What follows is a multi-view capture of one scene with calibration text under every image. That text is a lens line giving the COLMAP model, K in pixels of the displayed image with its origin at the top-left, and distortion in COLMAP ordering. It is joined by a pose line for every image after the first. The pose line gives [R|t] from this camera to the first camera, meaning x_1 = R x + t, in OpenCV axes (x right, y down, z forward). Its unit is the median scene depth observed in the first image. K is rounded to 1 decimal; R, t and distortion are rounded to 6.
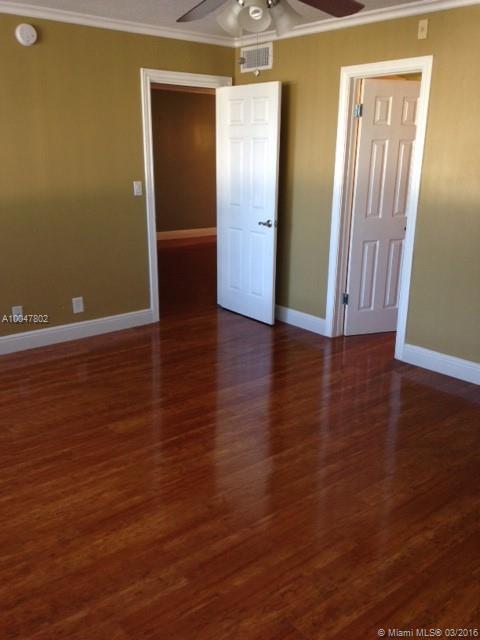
lens RADIAL K [[589.0, 0, 236.2], [0, 589.0, 329.7], [0, 0, 1]] dist [0.199712, -0.292063]
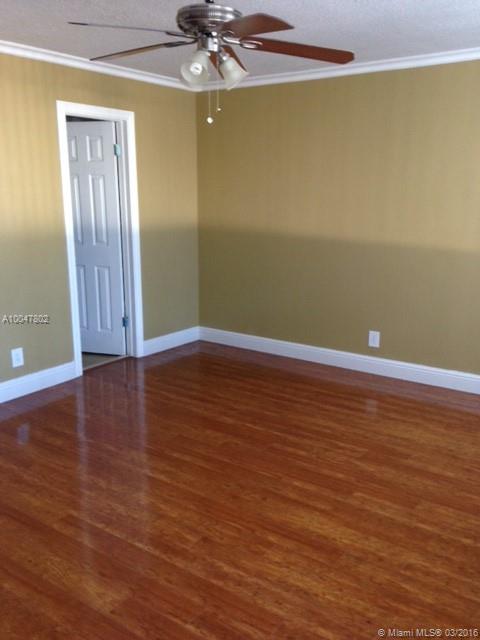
lens RADIAL K [[589.0, 0, 236.2], [0, 589.0, 329.7], [0, 0, 1]] dist [0.199712, -0.292063]
pose [[-0.258851, -0.232309, 0.937565, -1.114754], [0.271541, 0.914002, 0.301440, -0.387991], [-0.926964, 0.332615, -0.173509, 1.243440]]
